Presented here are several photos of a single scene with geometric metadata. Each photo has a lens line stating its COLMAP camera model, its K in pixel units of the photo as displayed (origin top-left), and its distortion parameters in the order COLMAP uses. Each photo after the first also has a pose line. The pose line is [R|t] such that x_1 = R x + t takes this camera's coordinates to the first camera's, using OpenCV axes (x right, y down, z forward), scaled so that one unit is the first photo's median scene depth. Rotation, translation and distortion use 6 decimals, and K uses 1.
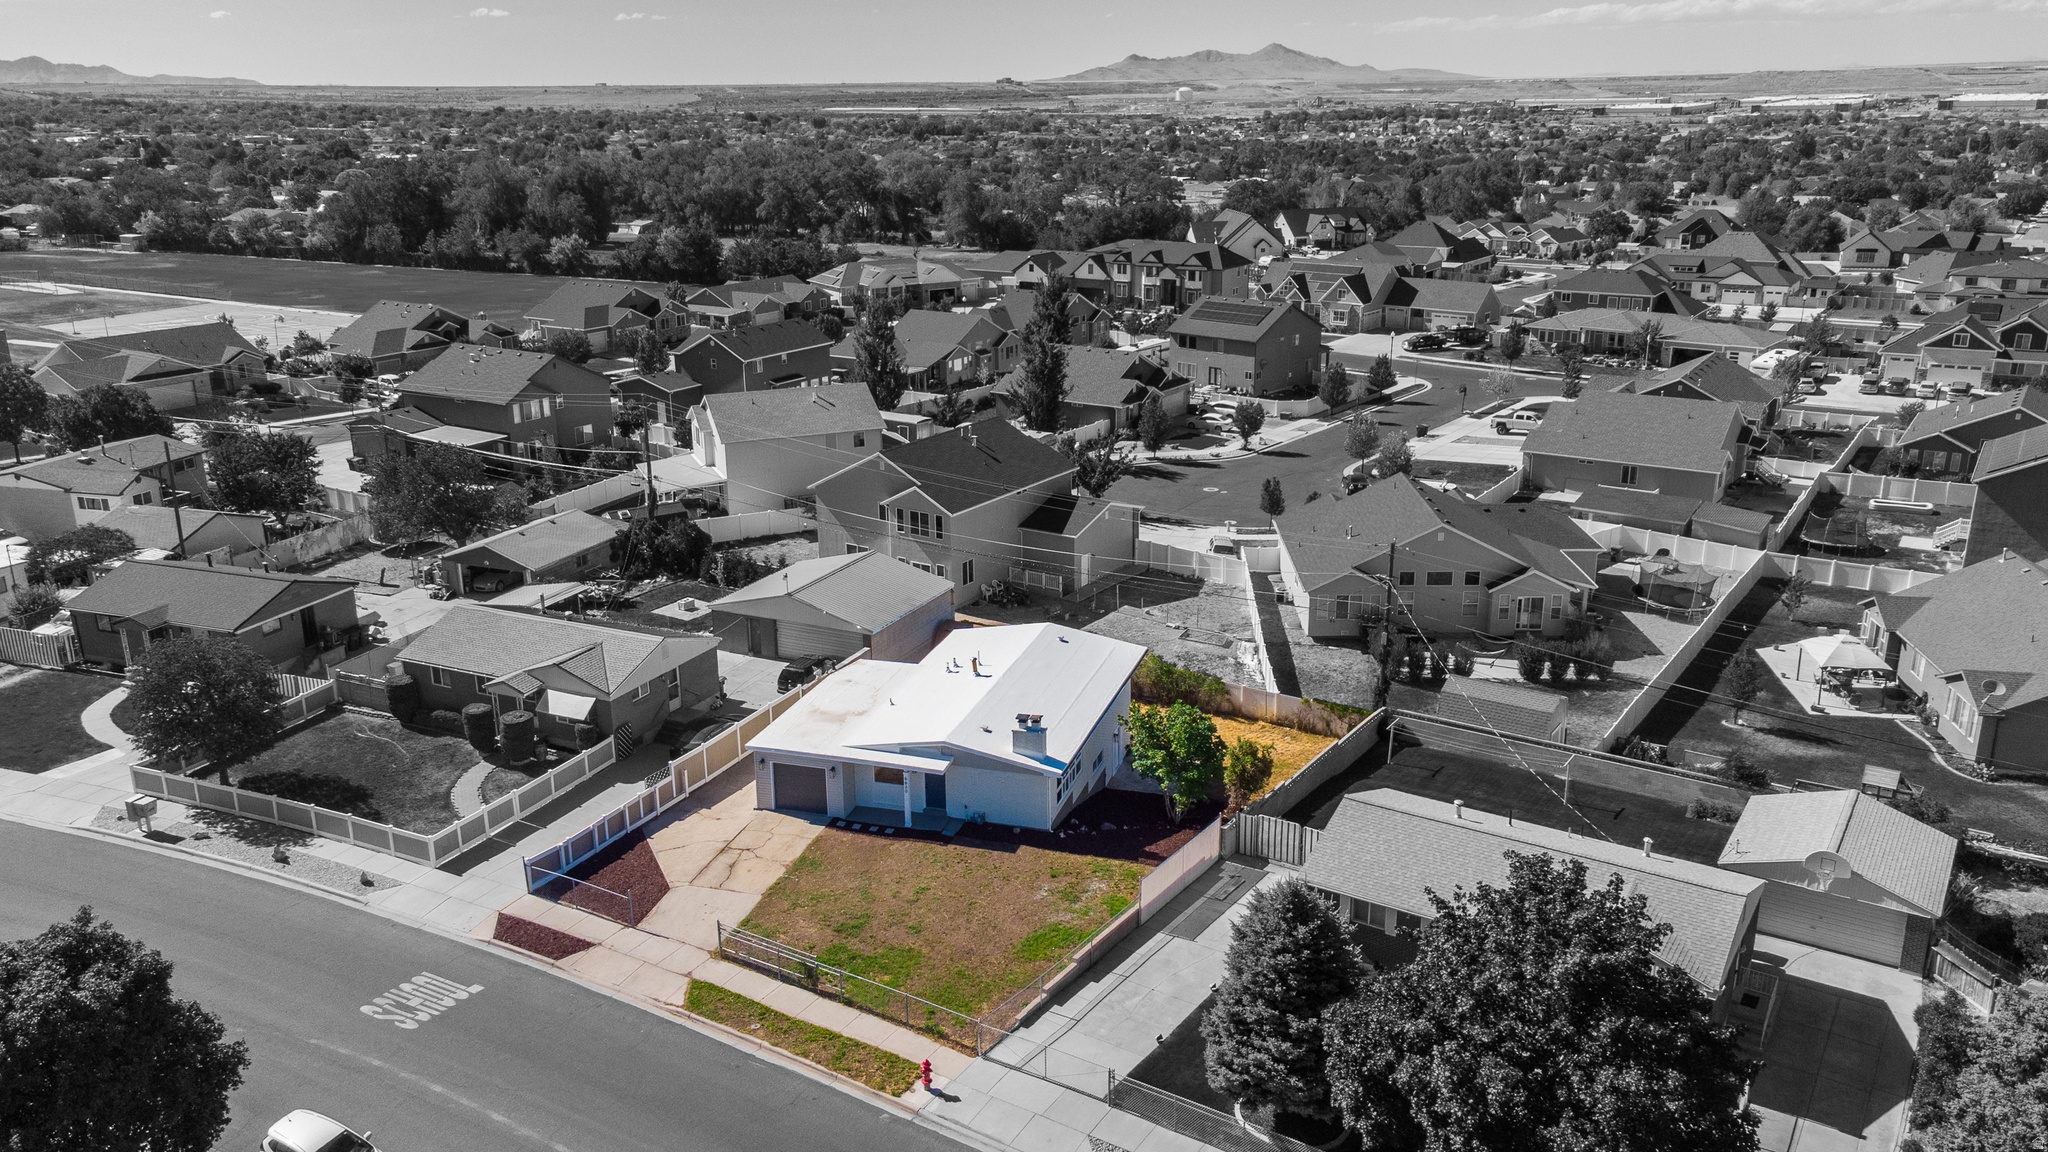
lens RADIAL K [[1510.8, 0, 1024.0], [0, 1510.8, 576.0], [0, 0, 1]] dist [0.047535, 0.003580]
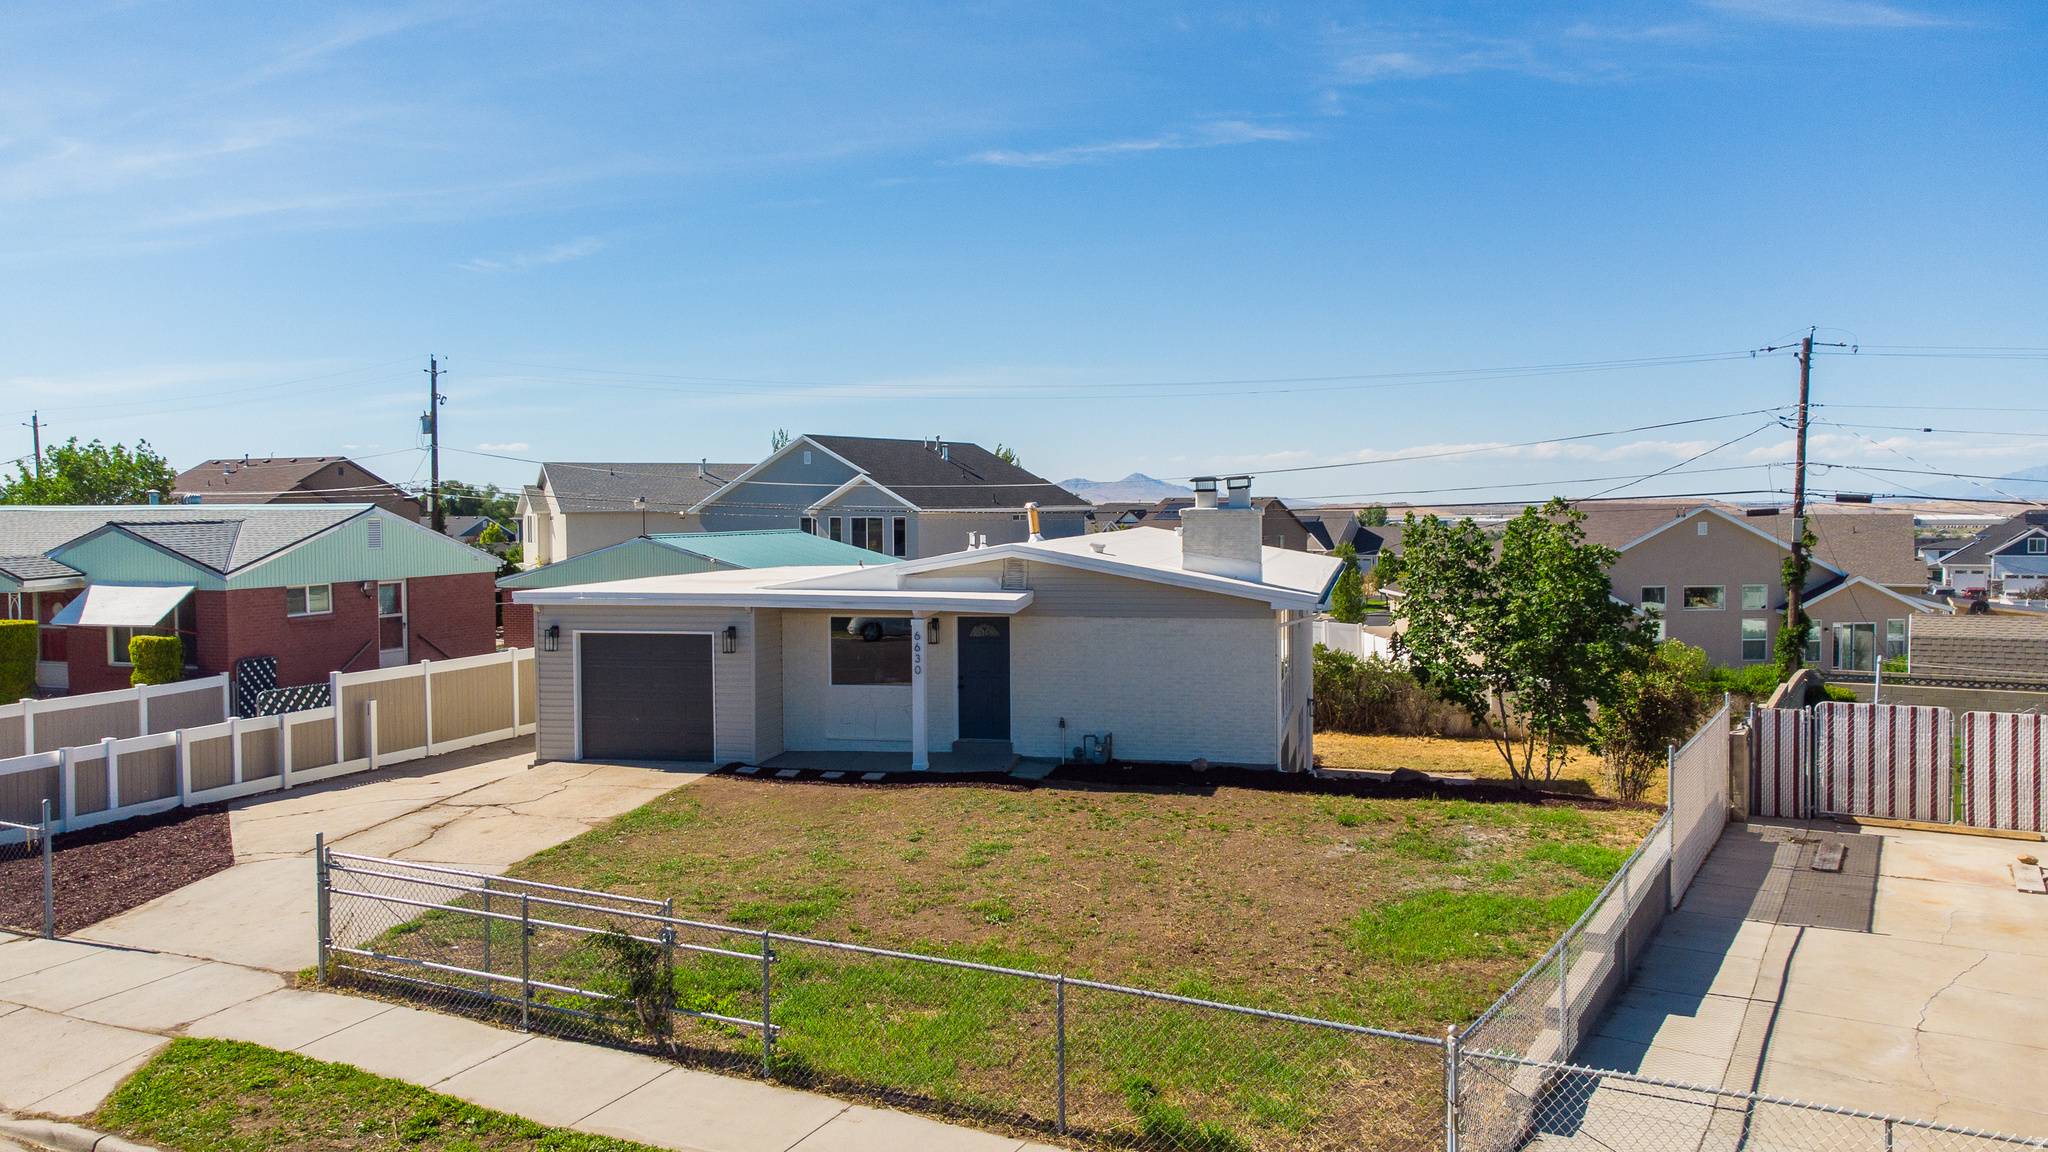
lens RADIAL K [[1510.8, 0, 1024.0], [0, 1510.8, 576.0], [0, 0, 1]] dist [0.047535, 0.003580]
pose [[0.997073, 0.002069, 0.076426, -0.075342], [0.017539, 0.966785, -0.254987, 0.205984], [-0.074415, 0.255581, 0.963919, 0.569312]]
